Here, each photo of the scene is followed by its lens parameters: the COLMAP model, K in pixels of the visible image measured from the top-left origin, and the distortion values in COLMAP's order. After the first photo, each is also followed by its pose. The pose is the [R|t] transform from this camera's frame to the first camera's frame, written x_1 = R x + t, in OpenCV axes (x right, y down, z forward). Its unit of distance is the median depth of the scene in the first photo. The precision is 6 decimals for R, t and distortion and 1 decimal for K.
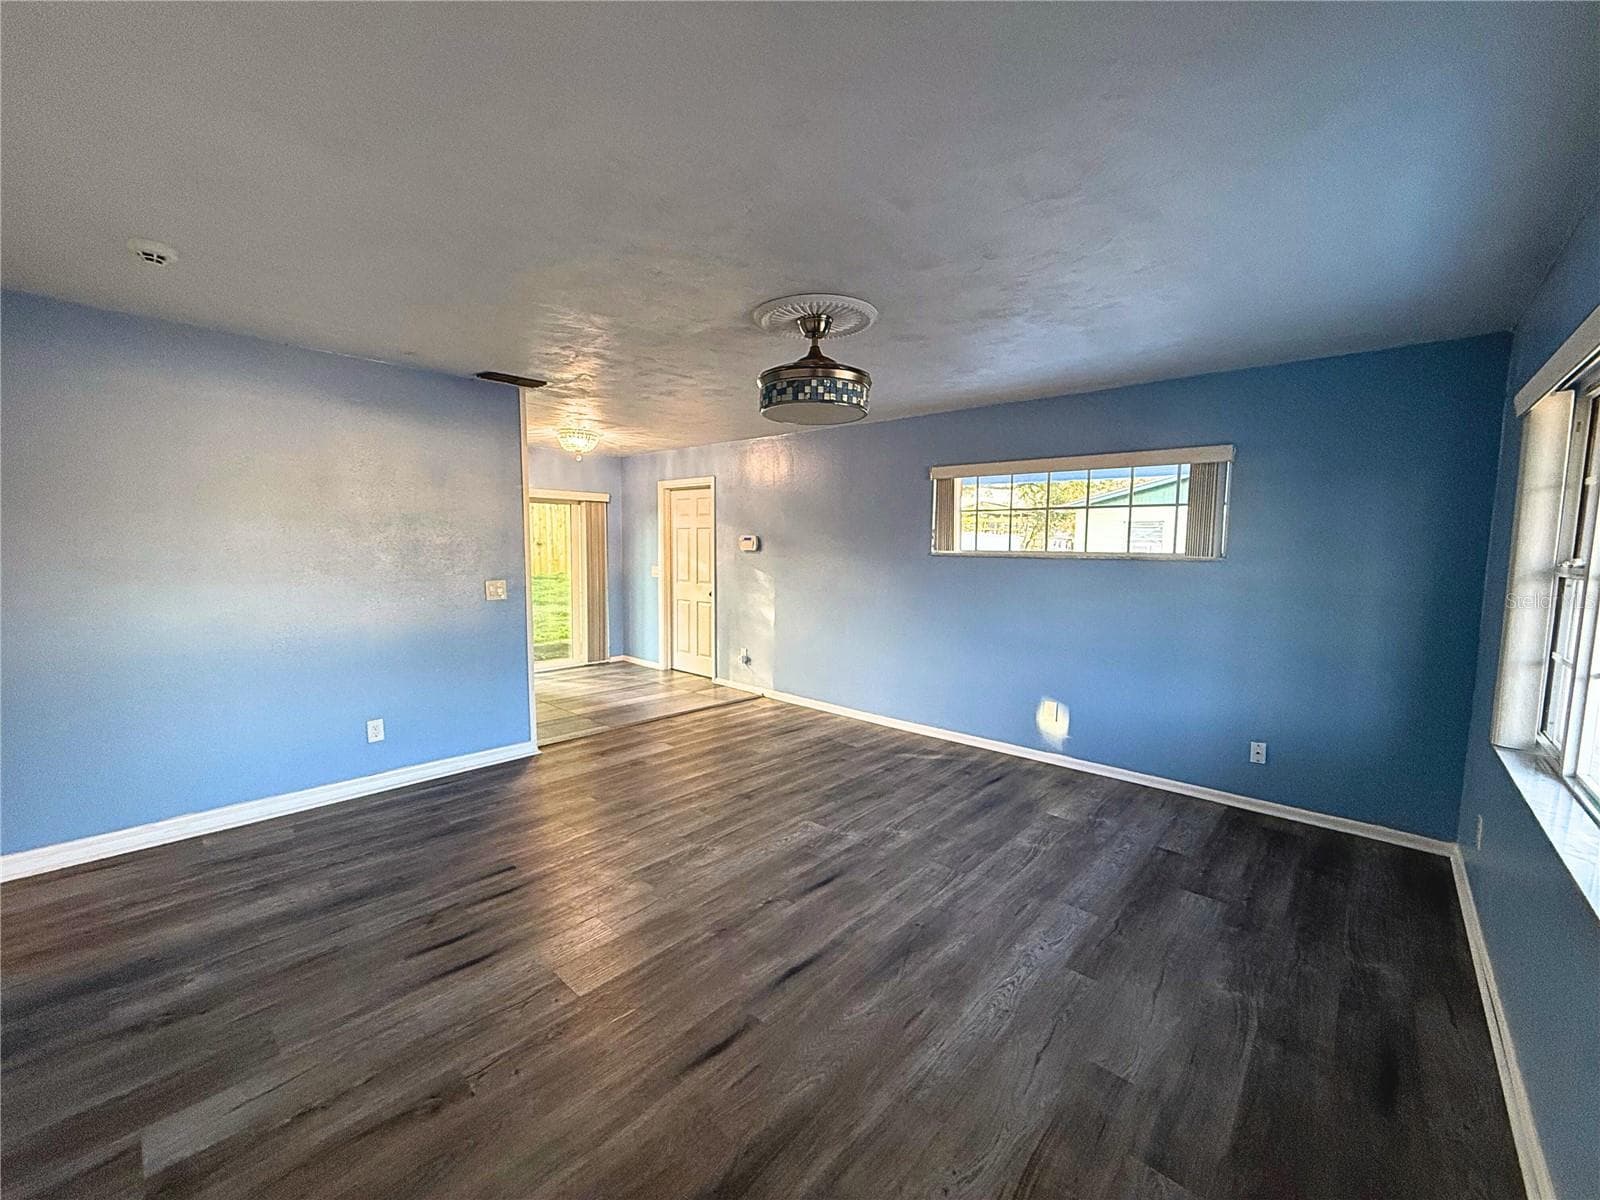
lens RADIAL K [[637.2, 0, 796.9], [0, 637.2, 601.8], [0, 0, 1]] dist [-0.000155, 0.000445]
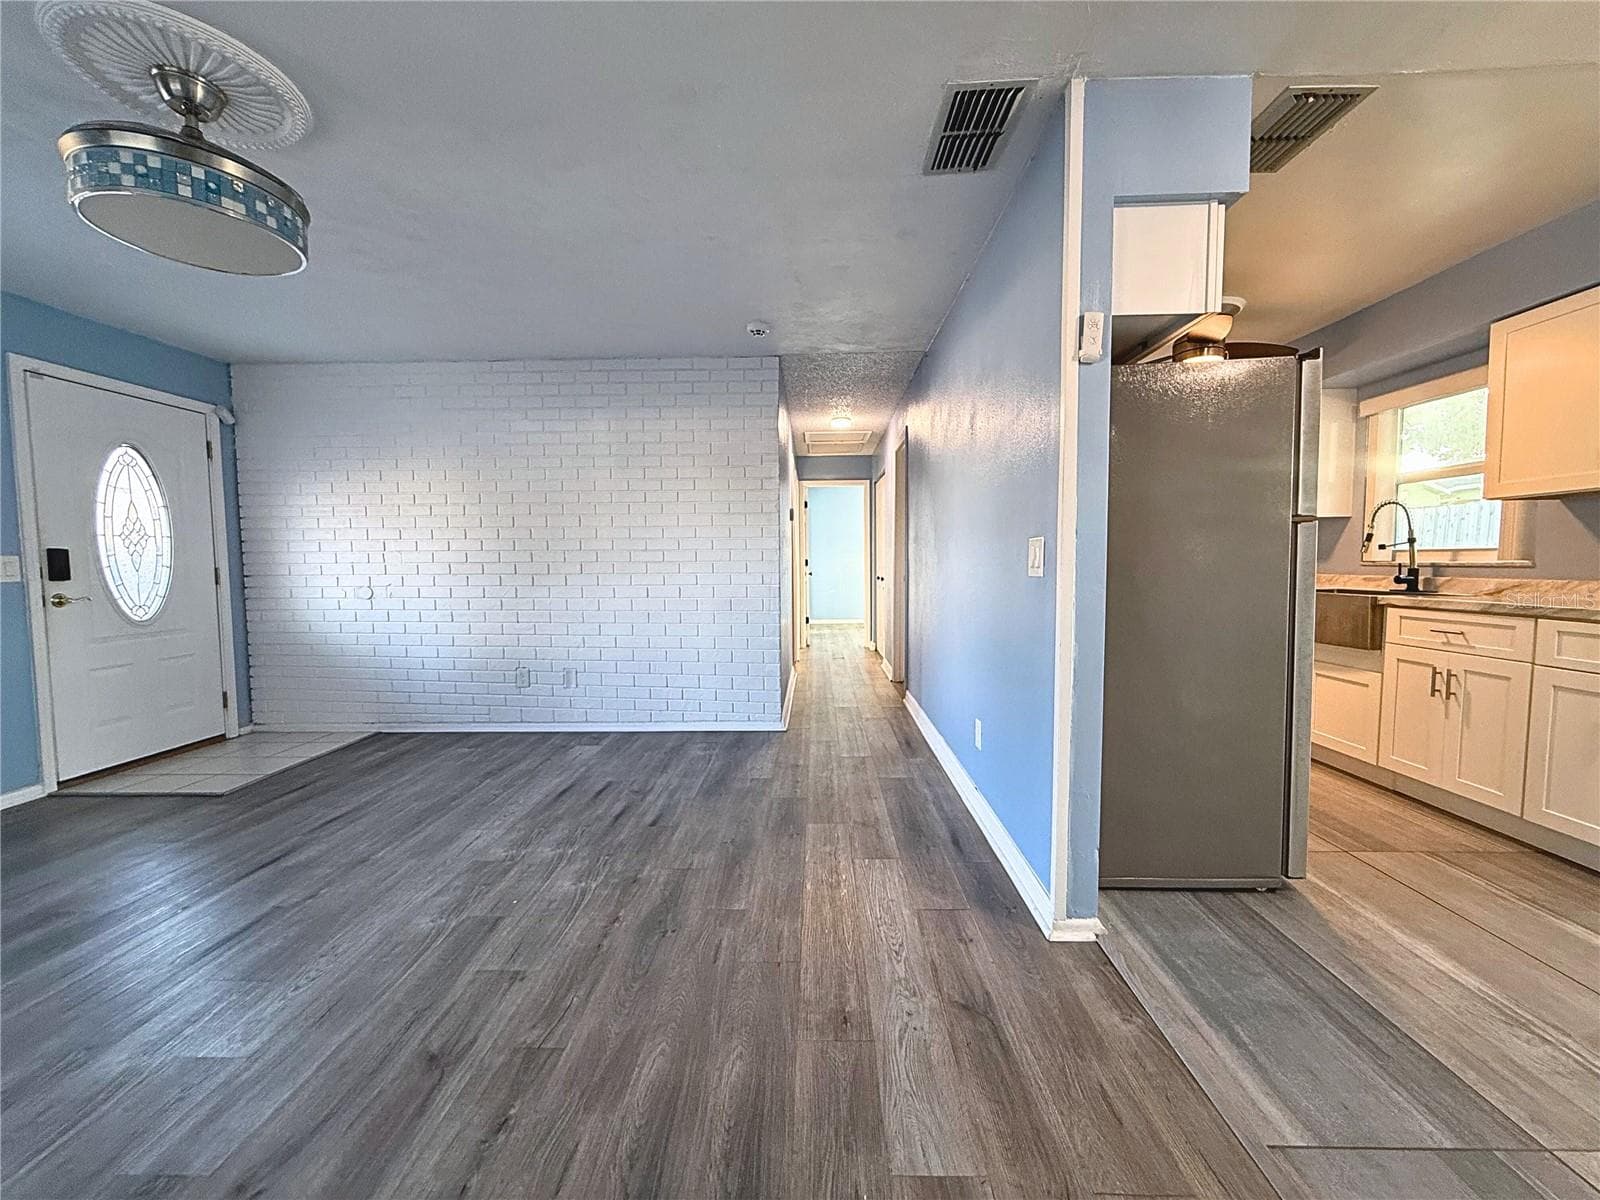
lens RADIAL K [[637.2, 0, 796.9], [0, 637.2, 601.8], [0, 0, 1]] dist [-0.000155, 0.000445]
pose [[-0.762245, 0.036348, -0.646267, -0.002600], [-0.060783, 0.989991, 0.127372, -0.055982], [0.644428, 0.136370, -0.752406, 1.913932]]
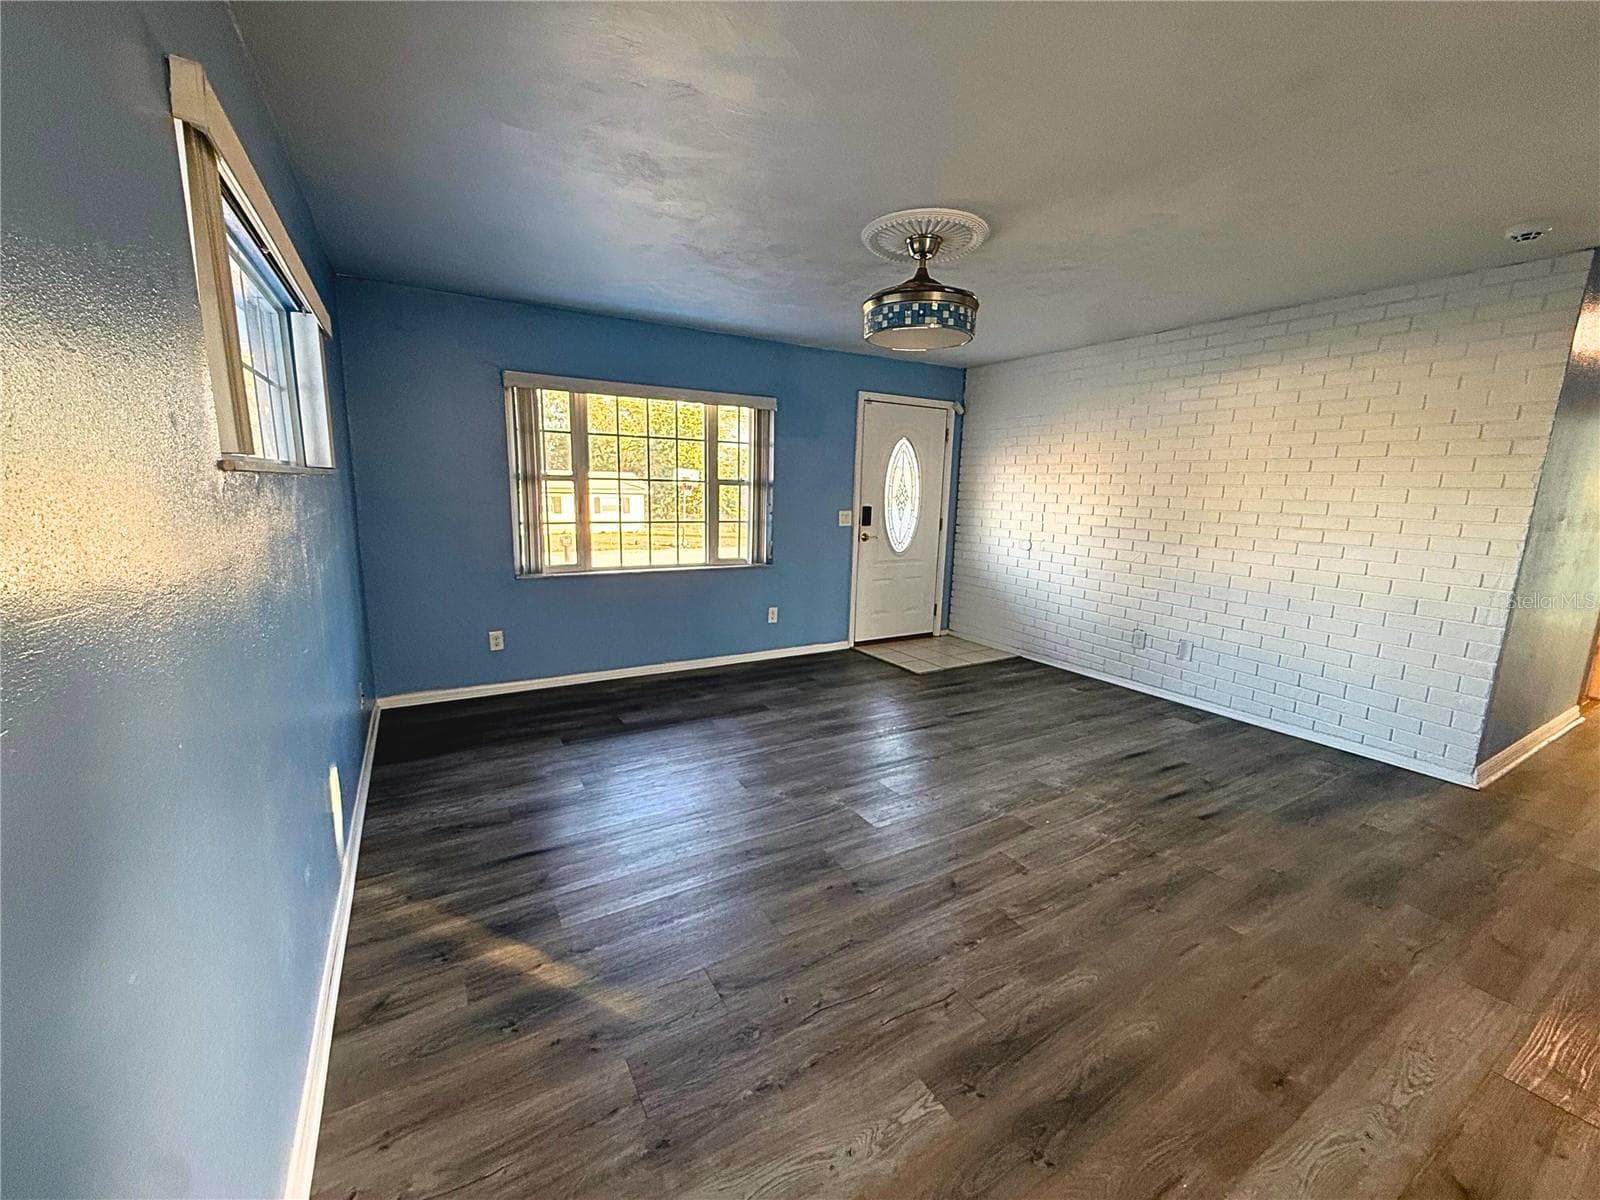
lens RADIAL K [[637.2, 0, 796.9], [0, 637.2, 601.8], [0, 0, 1]] dist [-0.000155, 0.000445]
pose [[-0.953068, -0.086654, 0.290092, -0.117900], [-0.005972, 0.963359, 0.268149, -0.165204], [-0.302699, 0.253832, -0.918664, 2.096896]]
